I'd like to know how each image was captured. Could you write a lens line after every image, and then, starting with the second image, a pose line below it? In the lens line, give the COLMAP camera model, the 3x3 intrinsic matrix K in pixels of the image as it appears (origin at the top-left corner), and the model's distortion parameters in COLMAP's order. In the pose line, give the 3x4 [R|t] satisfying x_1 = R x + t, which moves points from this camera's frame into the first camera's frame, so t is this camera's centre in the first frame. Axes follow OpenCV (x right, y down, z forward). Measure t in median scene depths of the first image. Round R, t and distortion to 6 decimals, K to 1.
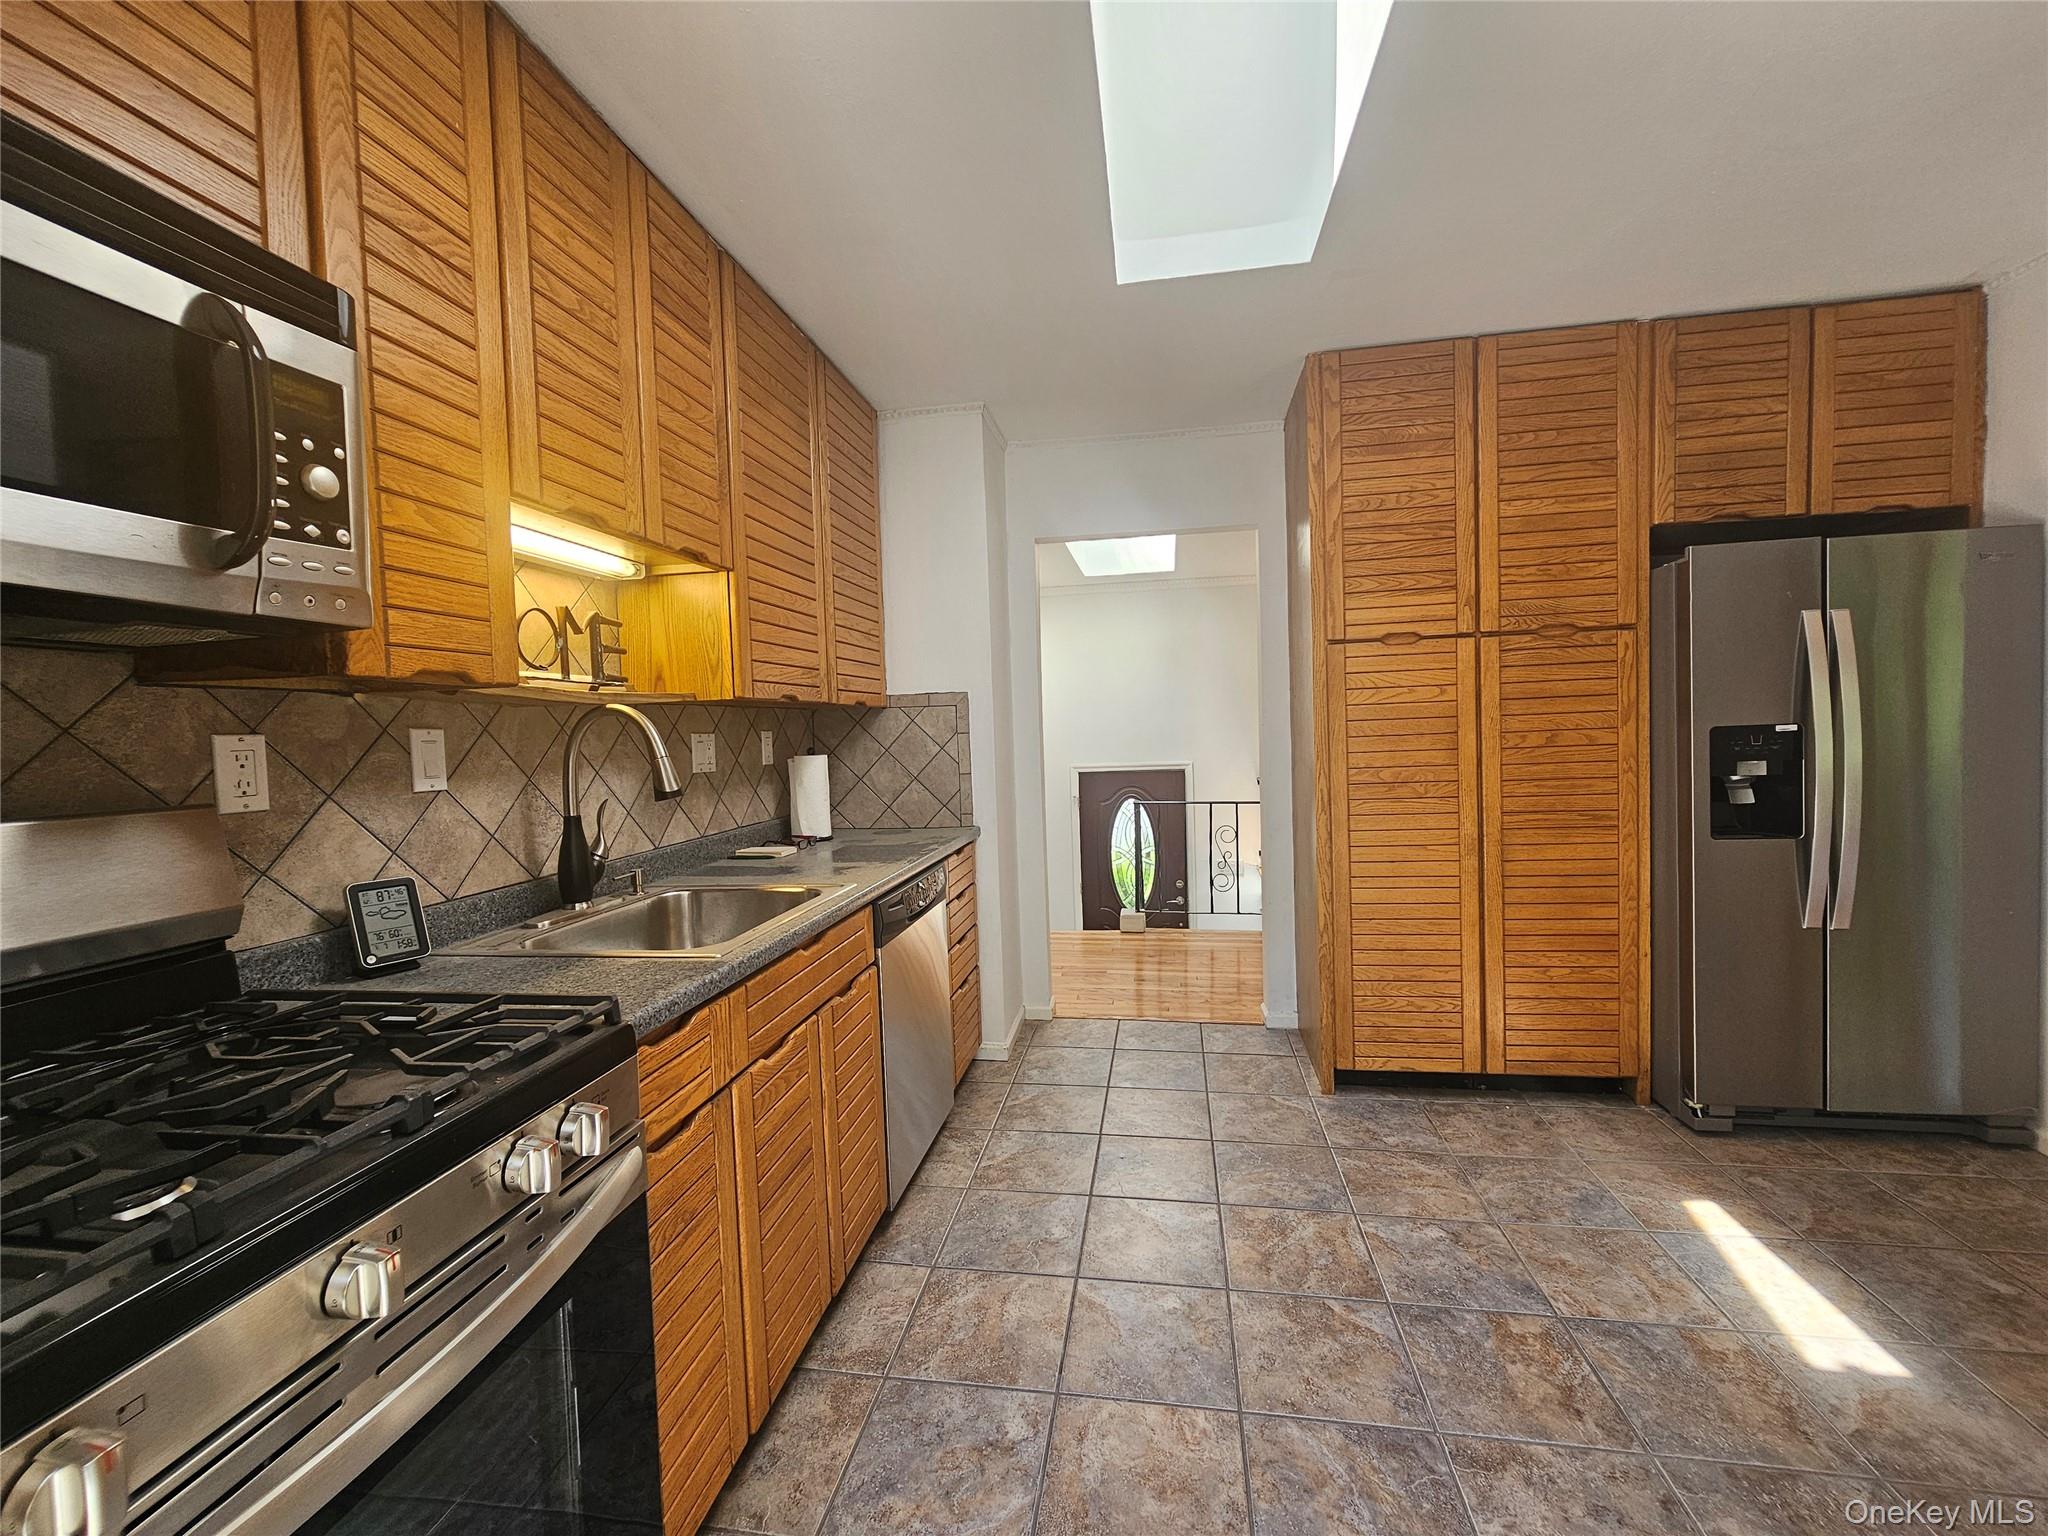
lens RADIAL K [[838.6, 0, 1031.6], [0, 838.6, 768.4], [0, 0, 1]] dist [-0.001359, 0.000237]
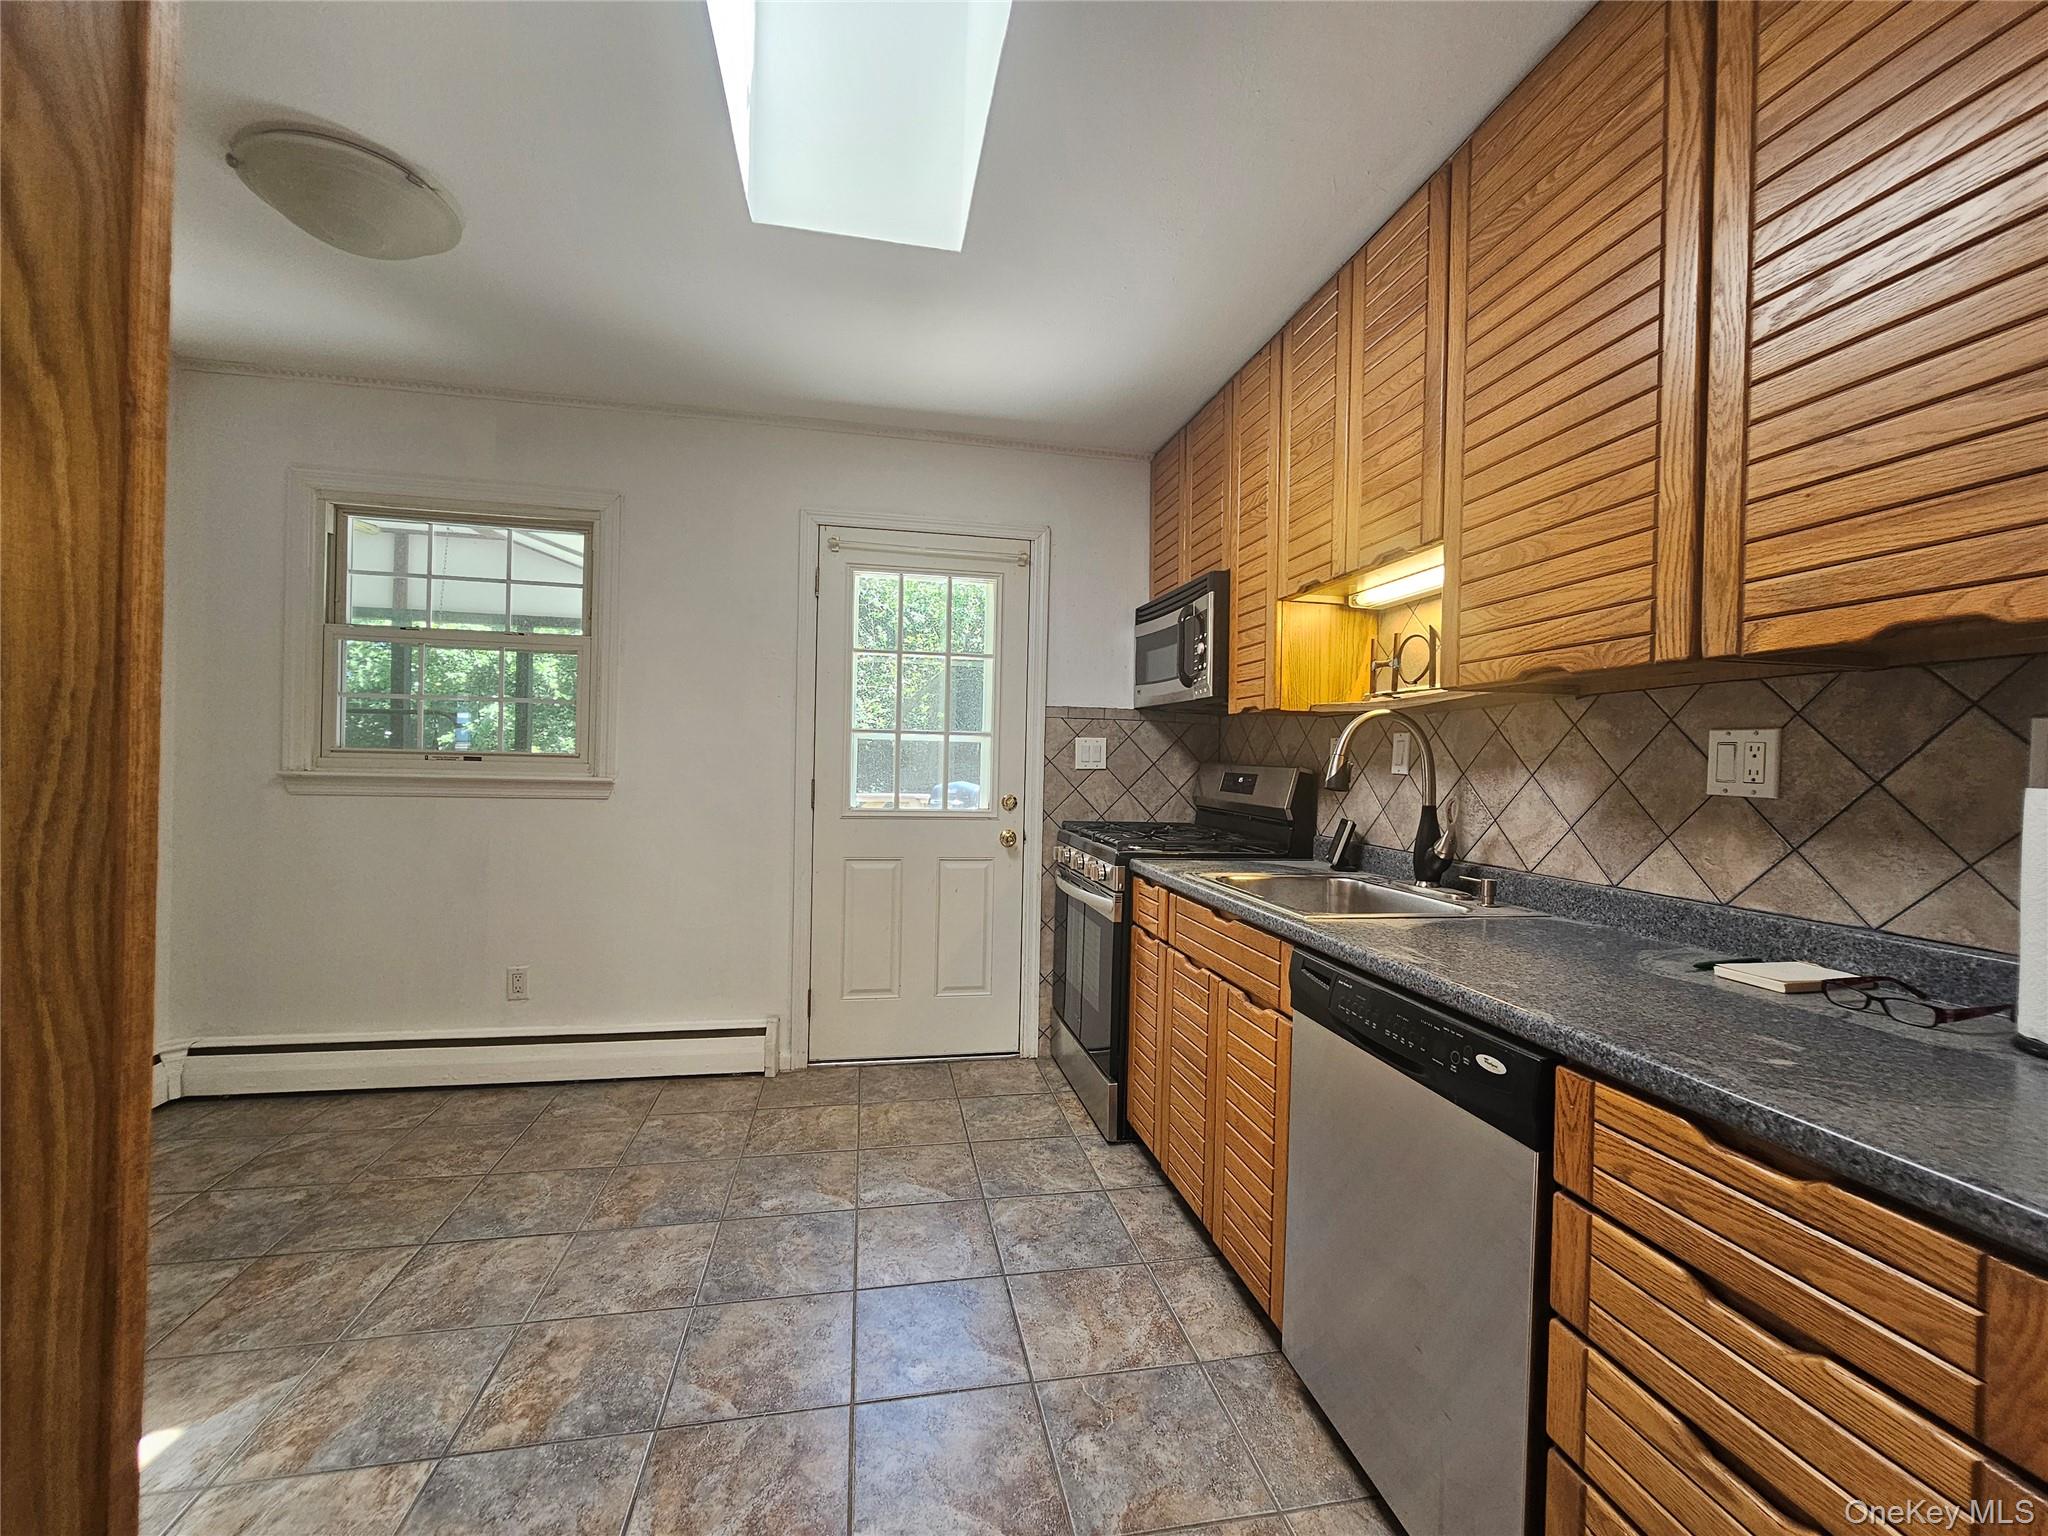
lens RADIAL K [[838.6, 0, 1030.8], [0, 838.6, 769.0], [0, 0, 1]] dist [-0.001359, 0.000237]
pose [[-0.937239, 0.012883, -0.348450, 0.273059], [-0.010606, 0.997802, 0.065419, -0.047440], [0.348527, 0.065008, -0.935042, 1.403100]]
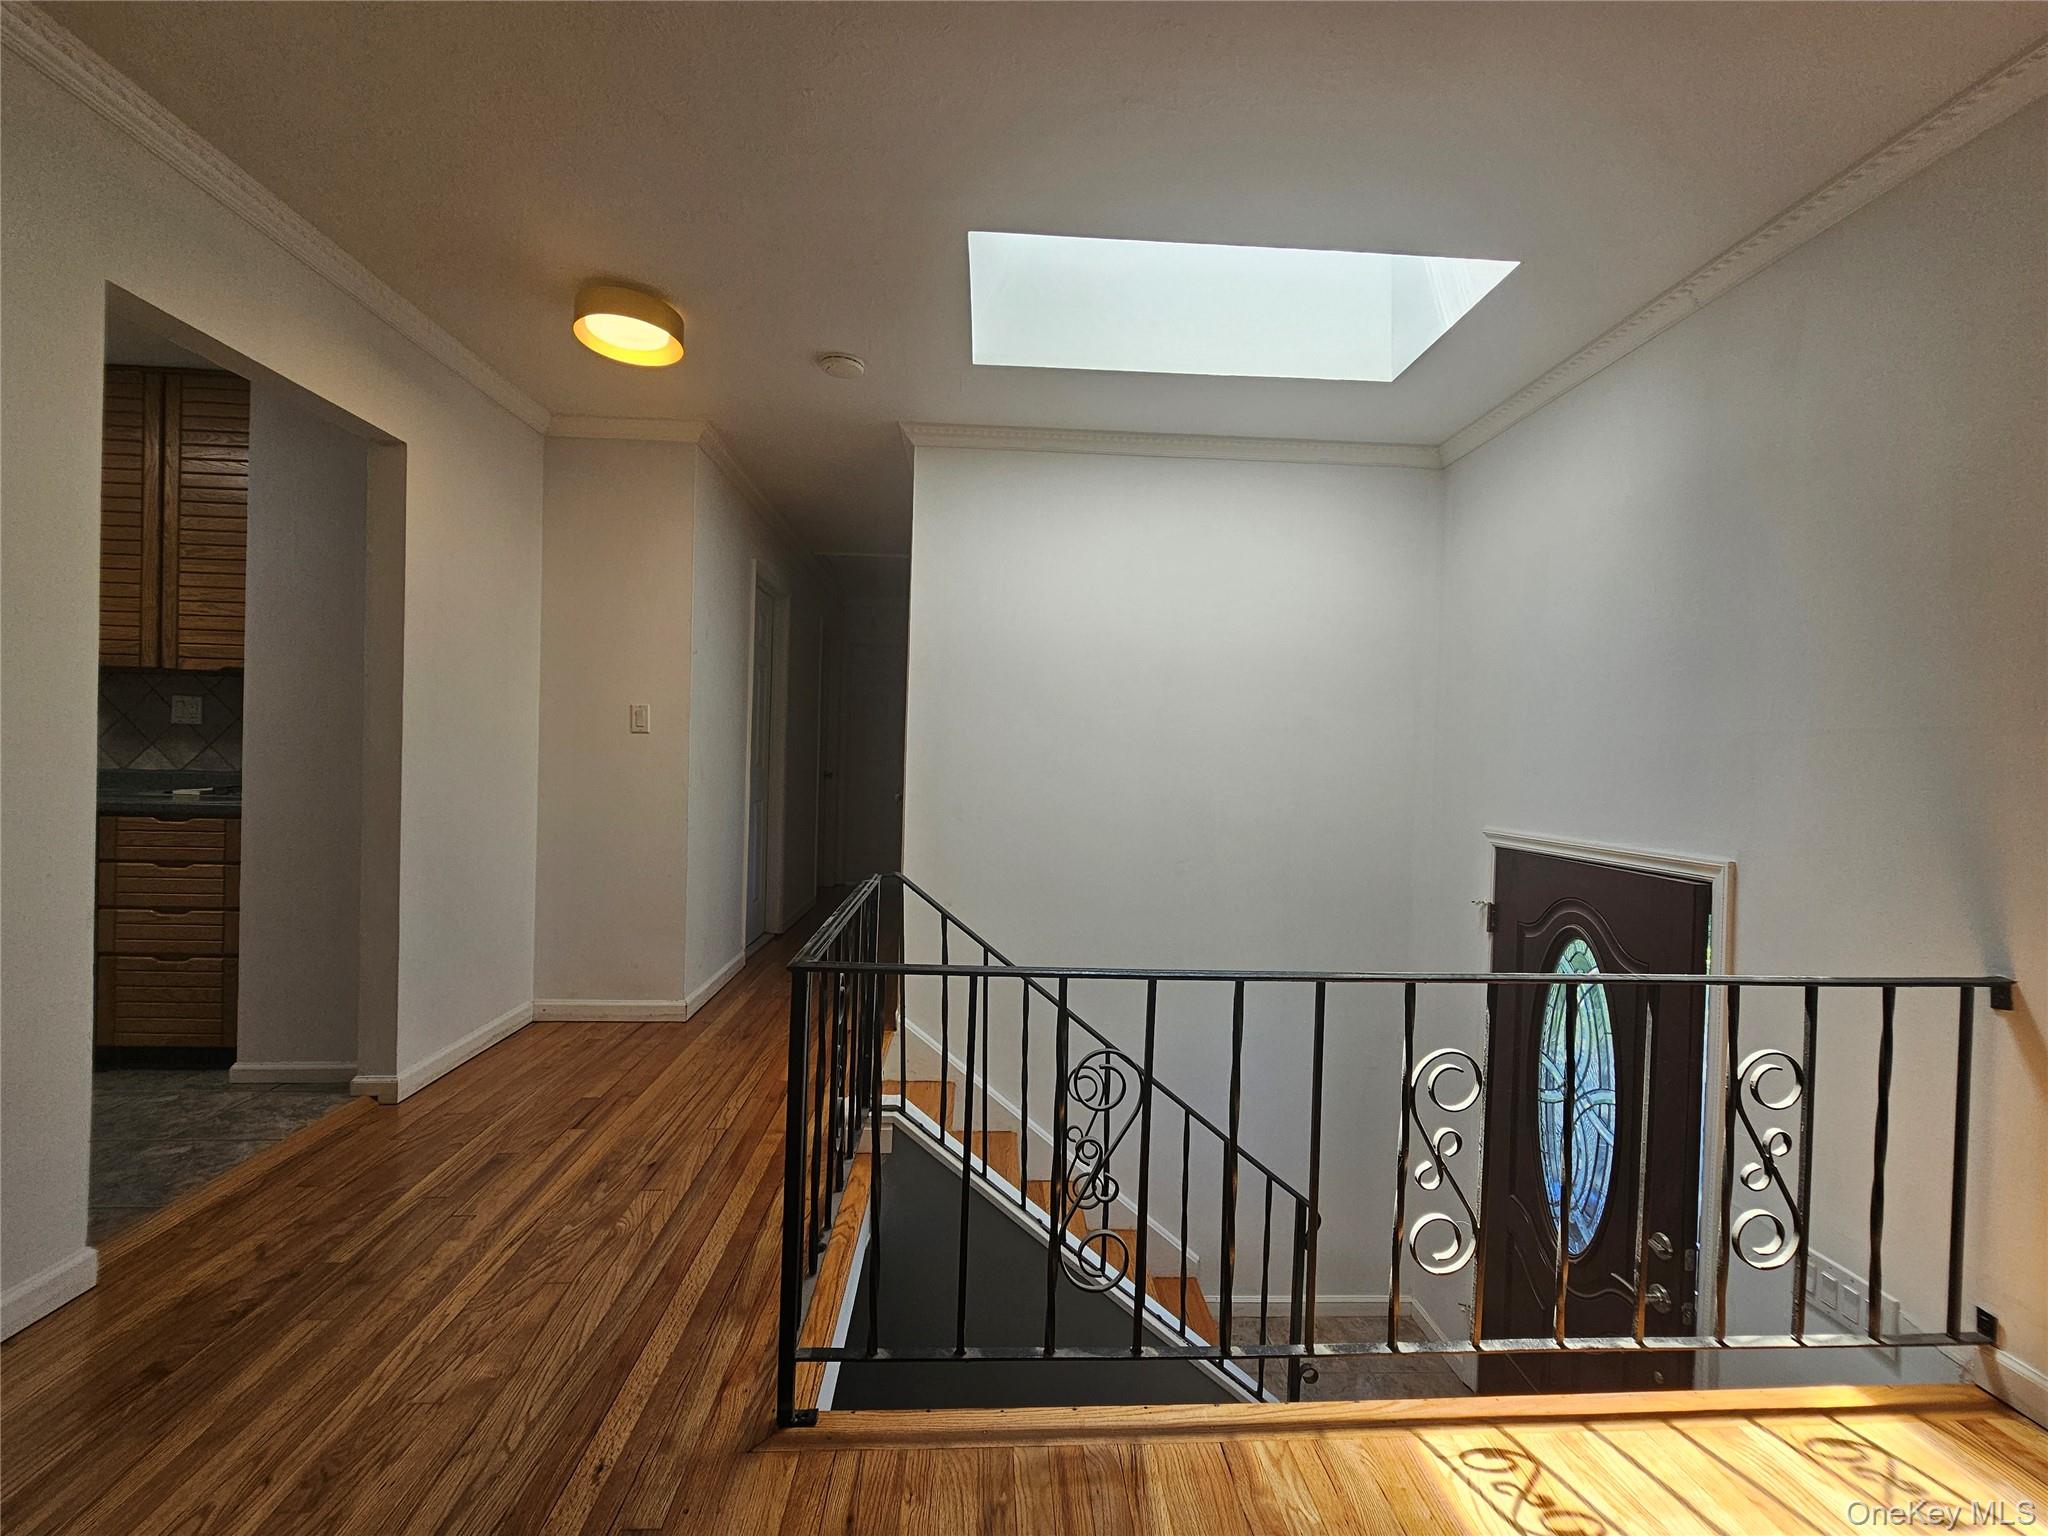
lens RADIAL K [[838.6, 0, 1031.3], [0, 838.6, 769.0], [0, 0, 1]] dist [-0.001359, 0.000237]
pose [[0.220985, 0.051097, -0.973938, 1.277363], [-0.083182, 0.995975, 0.033379, -0.084134], [0.971723, 0.073638, 0.224346, 2.088895]]
